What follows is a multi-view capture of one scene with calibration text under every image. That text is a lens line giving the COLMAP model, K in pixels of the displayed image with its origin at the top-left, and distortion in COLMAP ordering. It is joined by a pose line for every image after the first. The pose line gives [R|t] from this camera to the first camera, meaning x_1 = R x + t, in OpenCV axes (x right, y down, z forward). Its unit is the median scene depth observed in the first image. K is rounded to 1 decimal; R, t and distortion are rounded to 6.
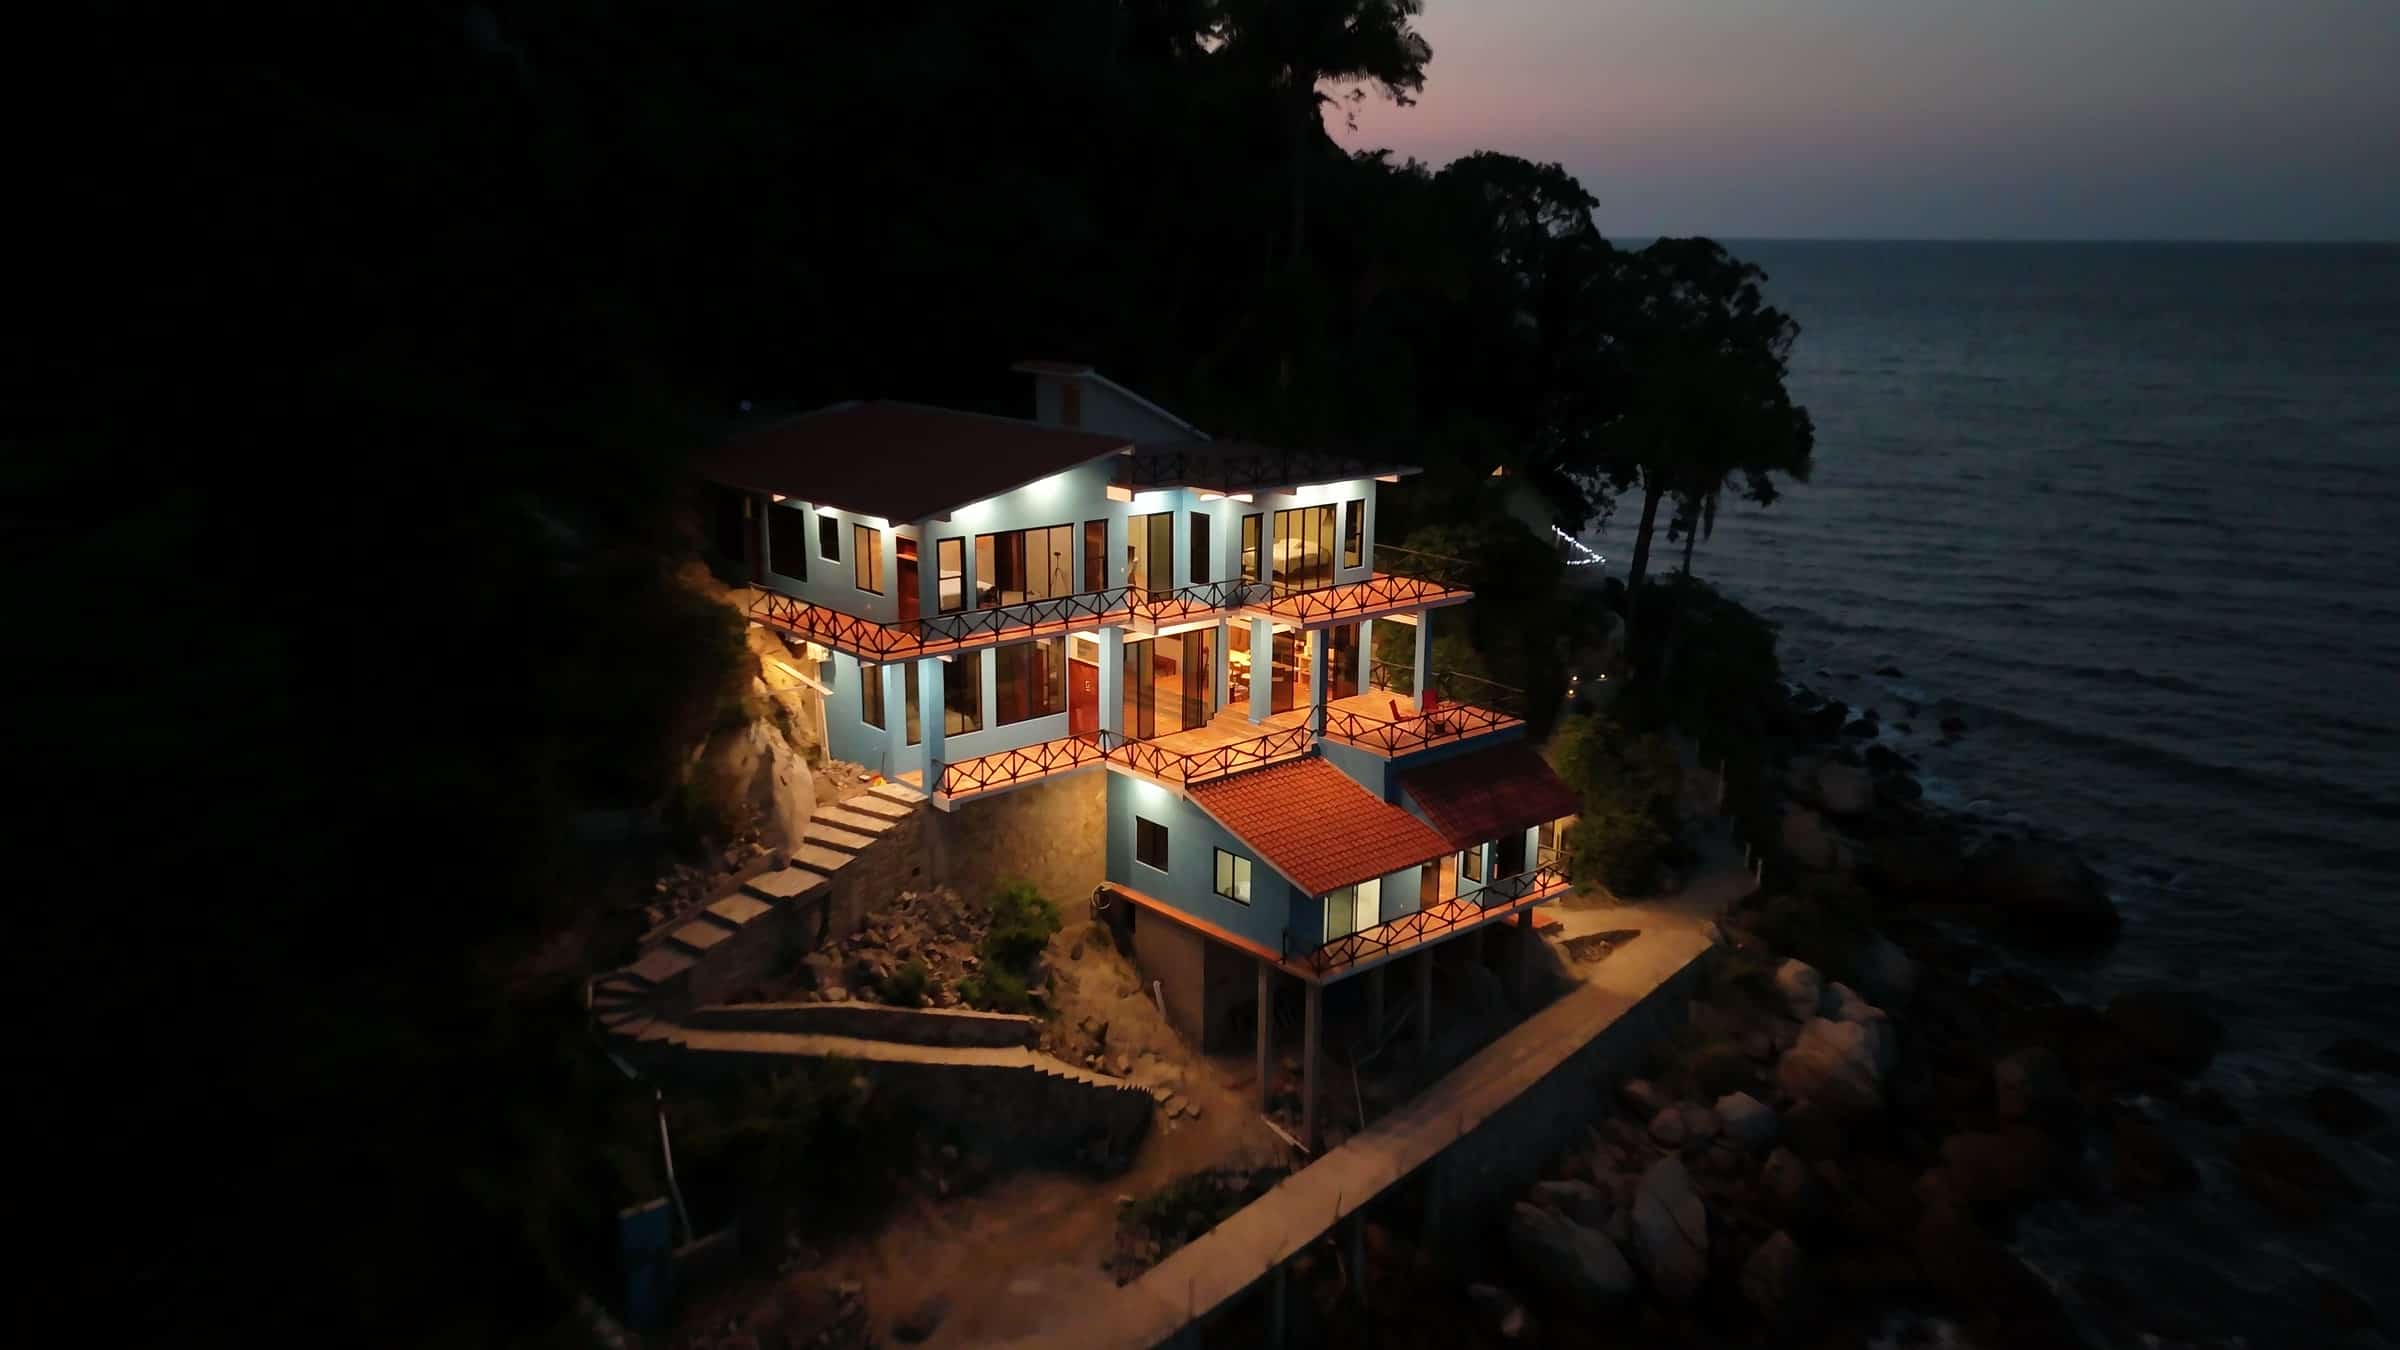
lens RADIAL K [[1749.4, 0, 1200.0], [0, 1749.4, 675.0], [0, 0, 1]] dist [0.065455, -0.054101]
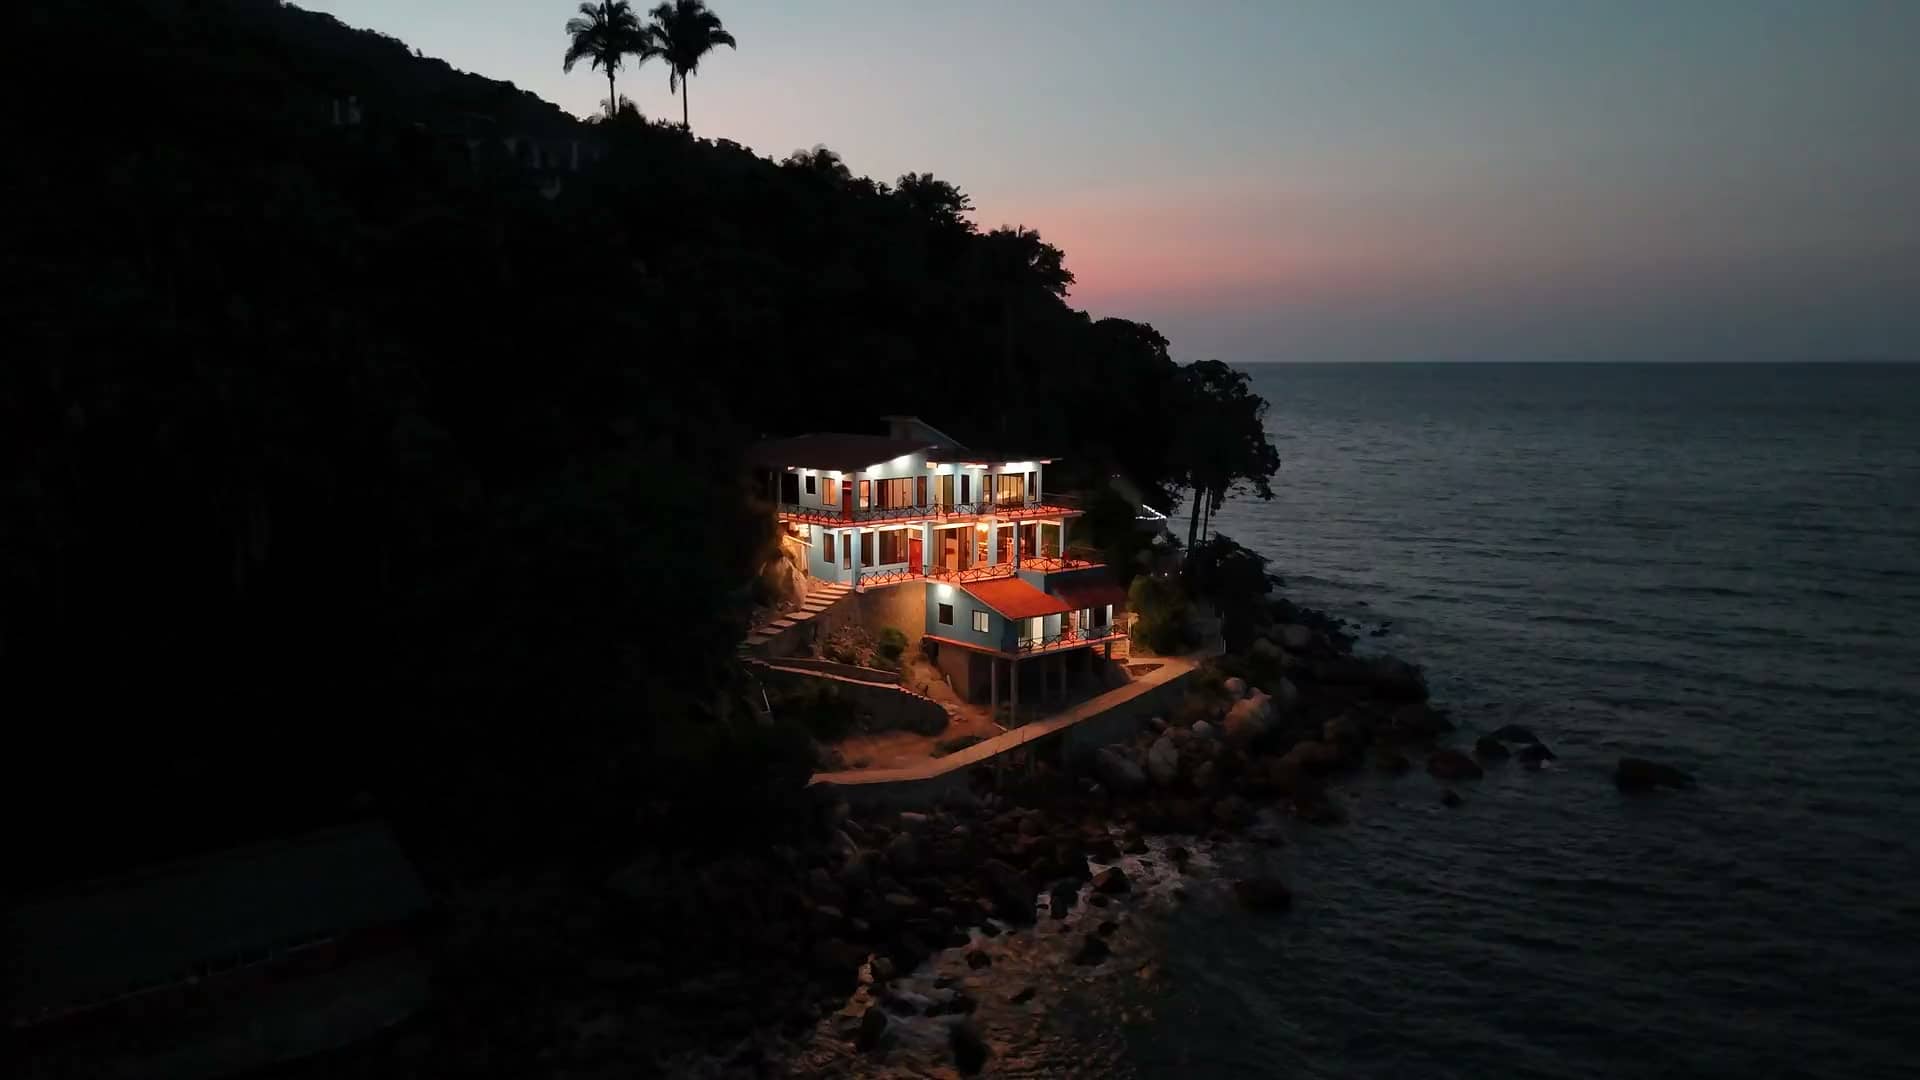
lens RADIAL K [[1399.5, 0, 960.0], [0, 1399.5, 540.0], [0, 0, 1]] dist [0.065455, -0.054101]
pose [[0.999965, -0.008230, 0.001195, -0.010105], [0.008314, 0.992871, -0.118900, 0.220882], [-0.000208, 0.118906, 0.992906, -0.869993]]
